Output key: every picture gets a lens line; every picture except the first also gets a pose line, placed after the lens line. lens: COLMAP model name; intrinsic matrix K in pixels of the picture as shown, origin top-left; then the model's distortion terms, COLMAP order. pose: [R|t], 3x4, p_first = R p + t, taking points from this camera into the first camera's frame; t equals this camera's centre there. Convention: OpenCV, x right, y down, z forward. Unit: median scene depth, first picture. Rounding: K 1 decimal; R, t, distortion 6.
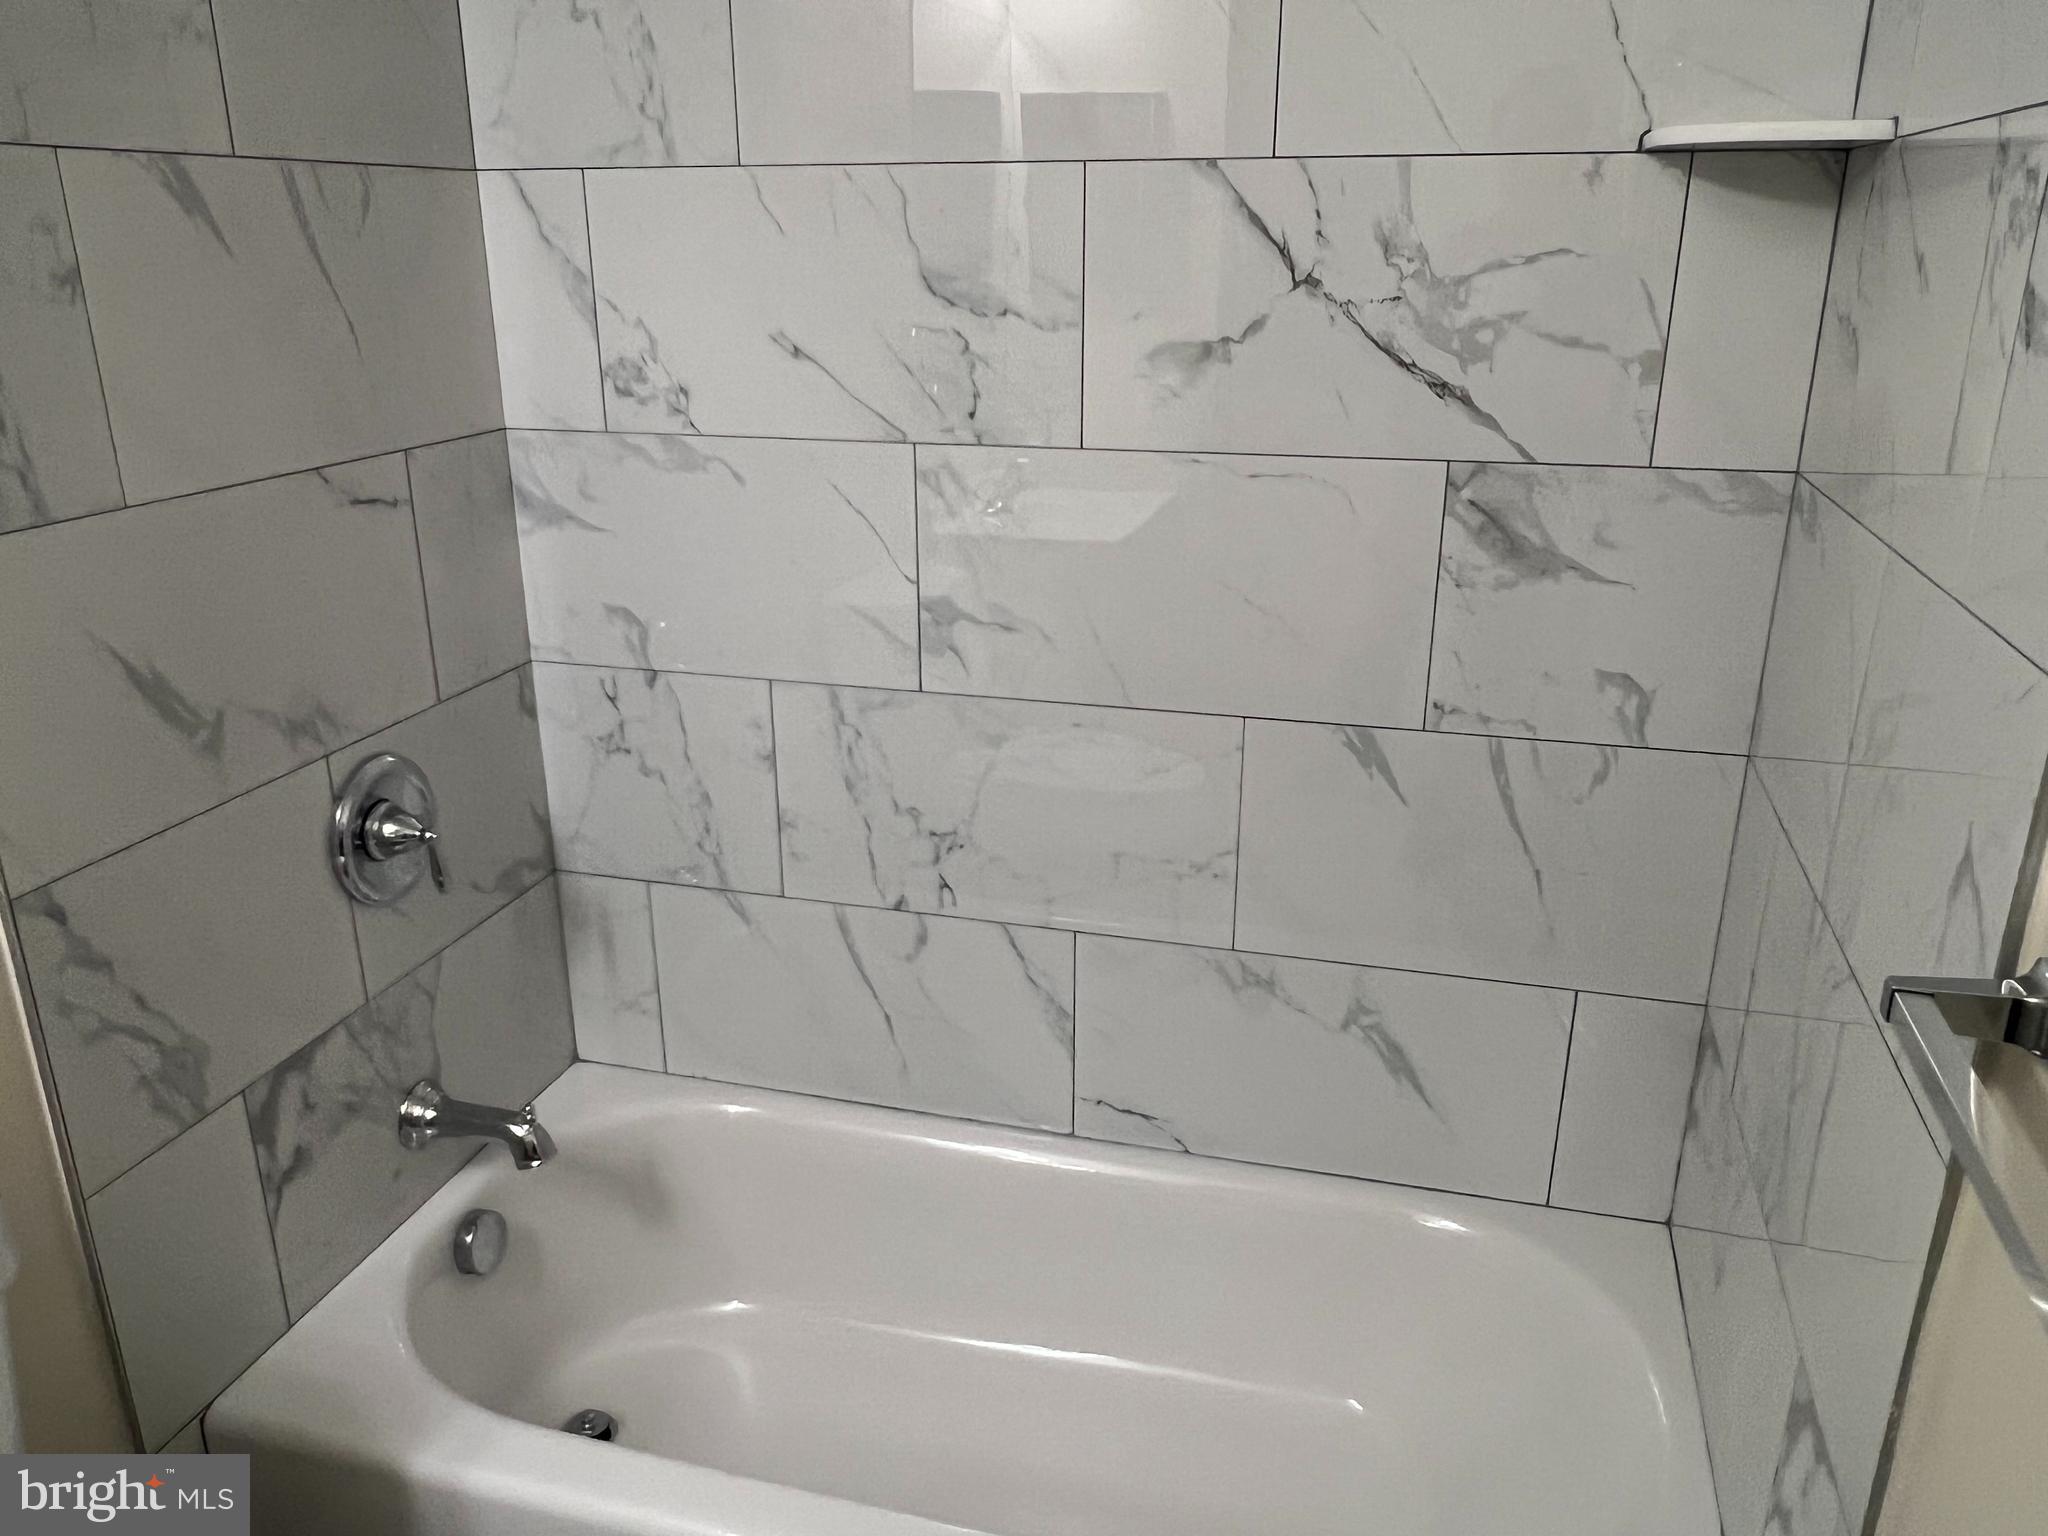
lens RADIAL K [[1514.9, 0, 1027.0], [0, 1514.9, 770.7], [0, 0, 1]] dist [0.002343, -0.001916]
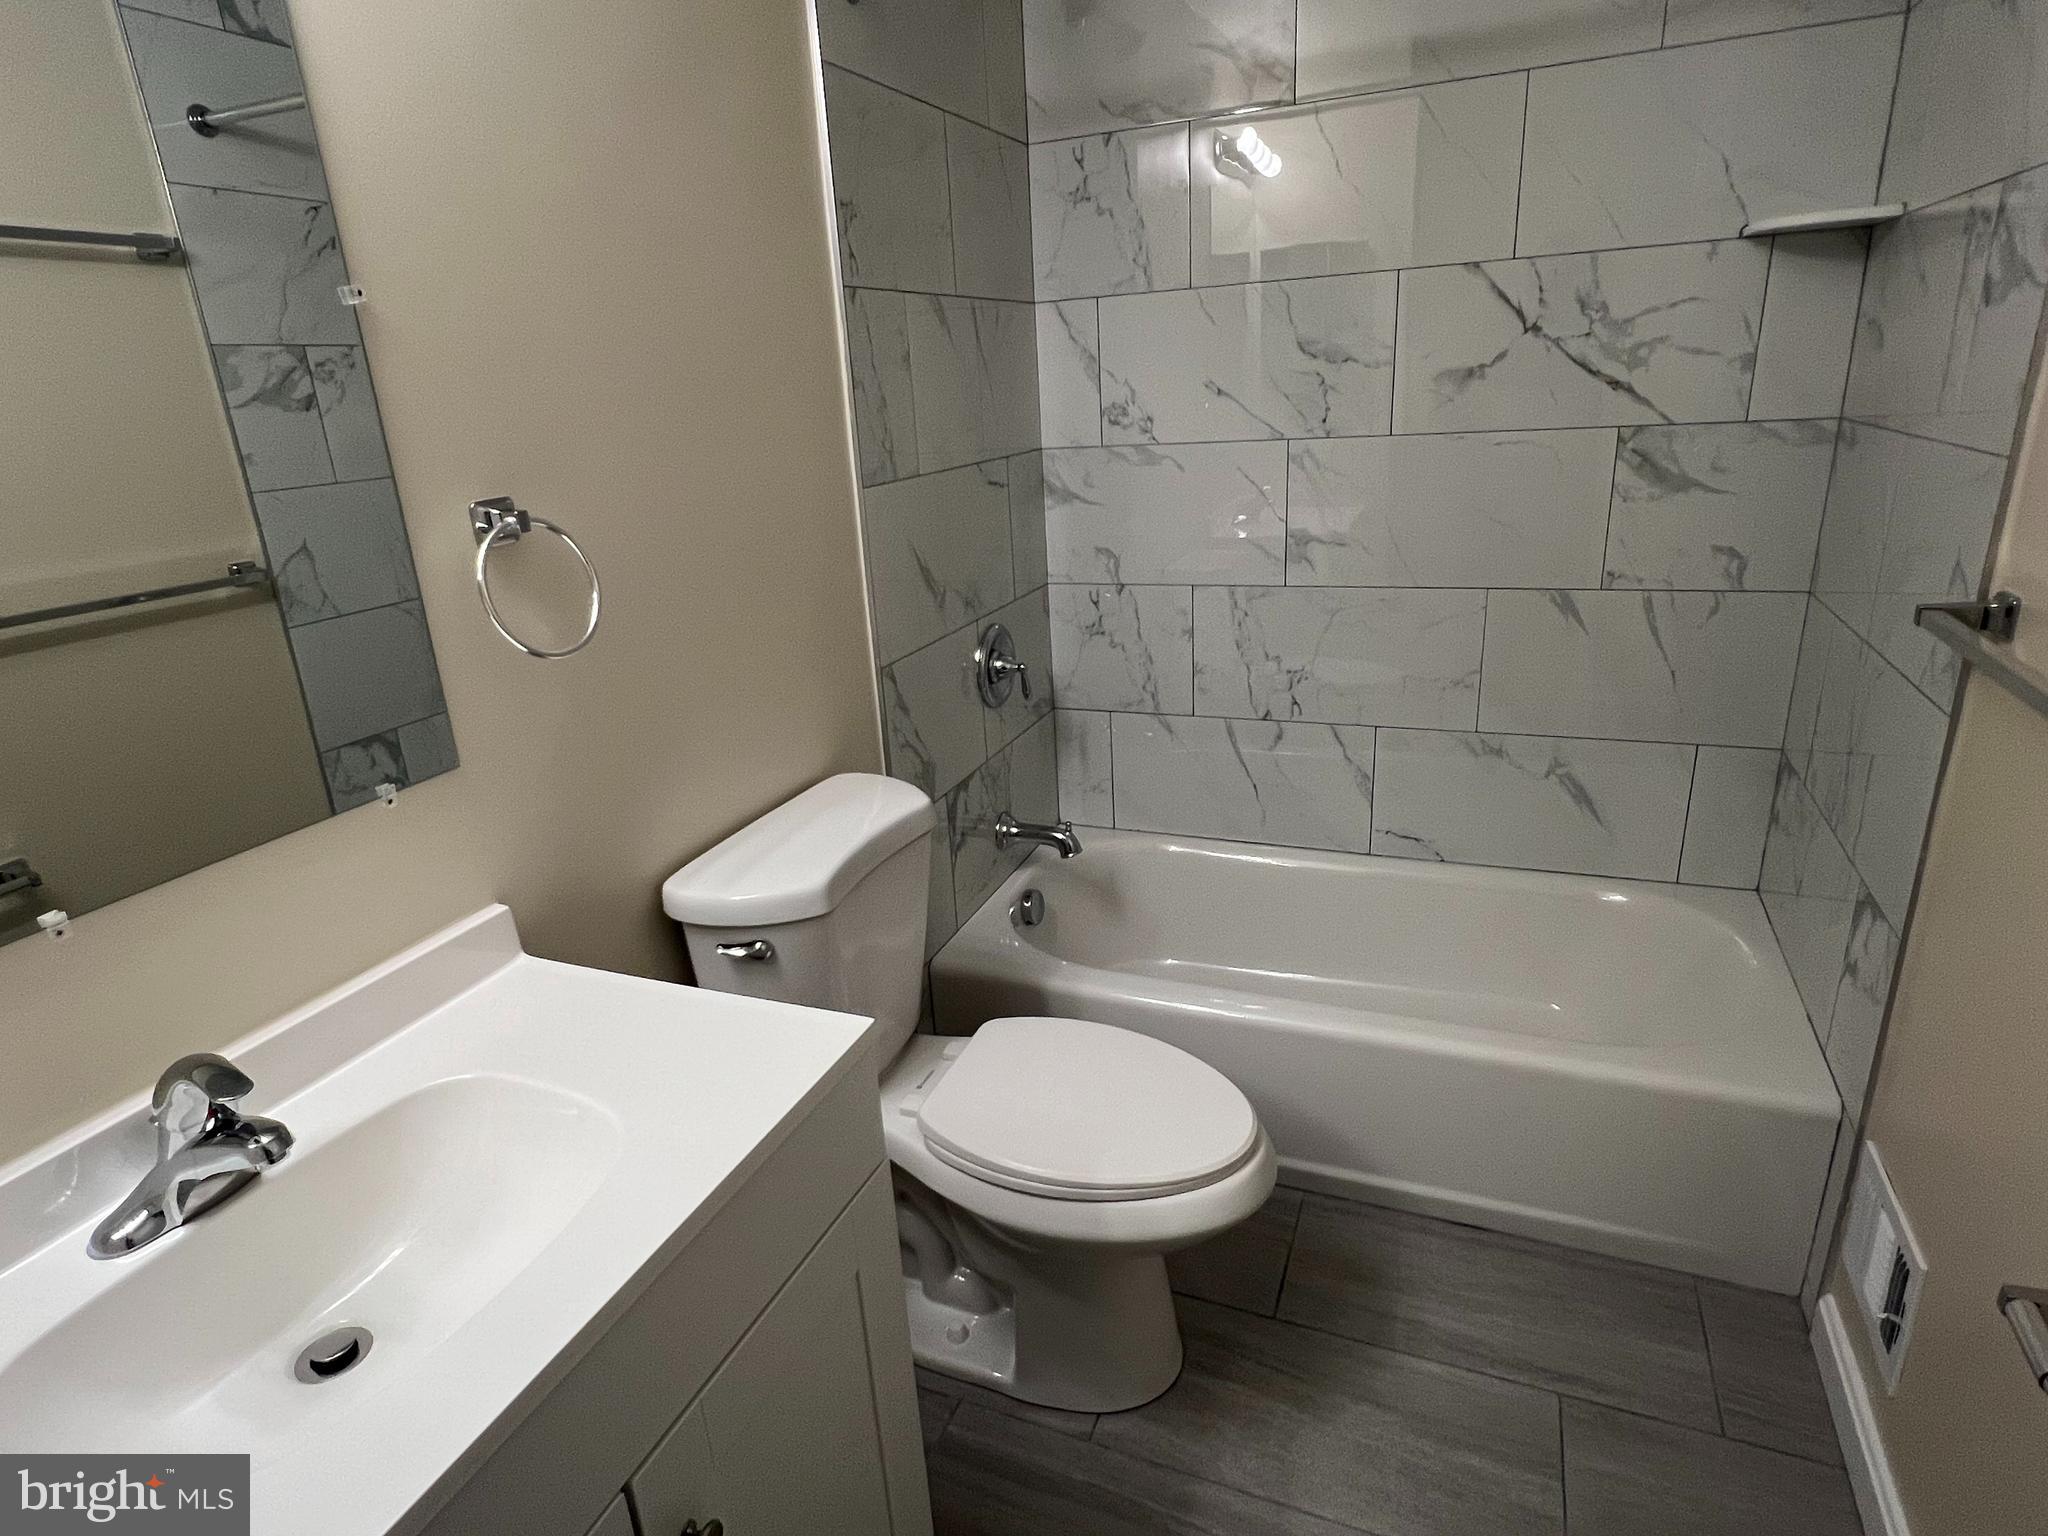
lens RADIAL K [[1118.1, 0, 1019.9], [0, 1118.1, 762.4], [0, 0, 1]] dist [0.000649, 0.000223]
pose [[0.990795, -0.013896, -0.134658, -0.221686], [0.012987, 0.999887, -0.007626, 0.170662], [0.134748, 0.005807, 0.990863, -0.338378]]
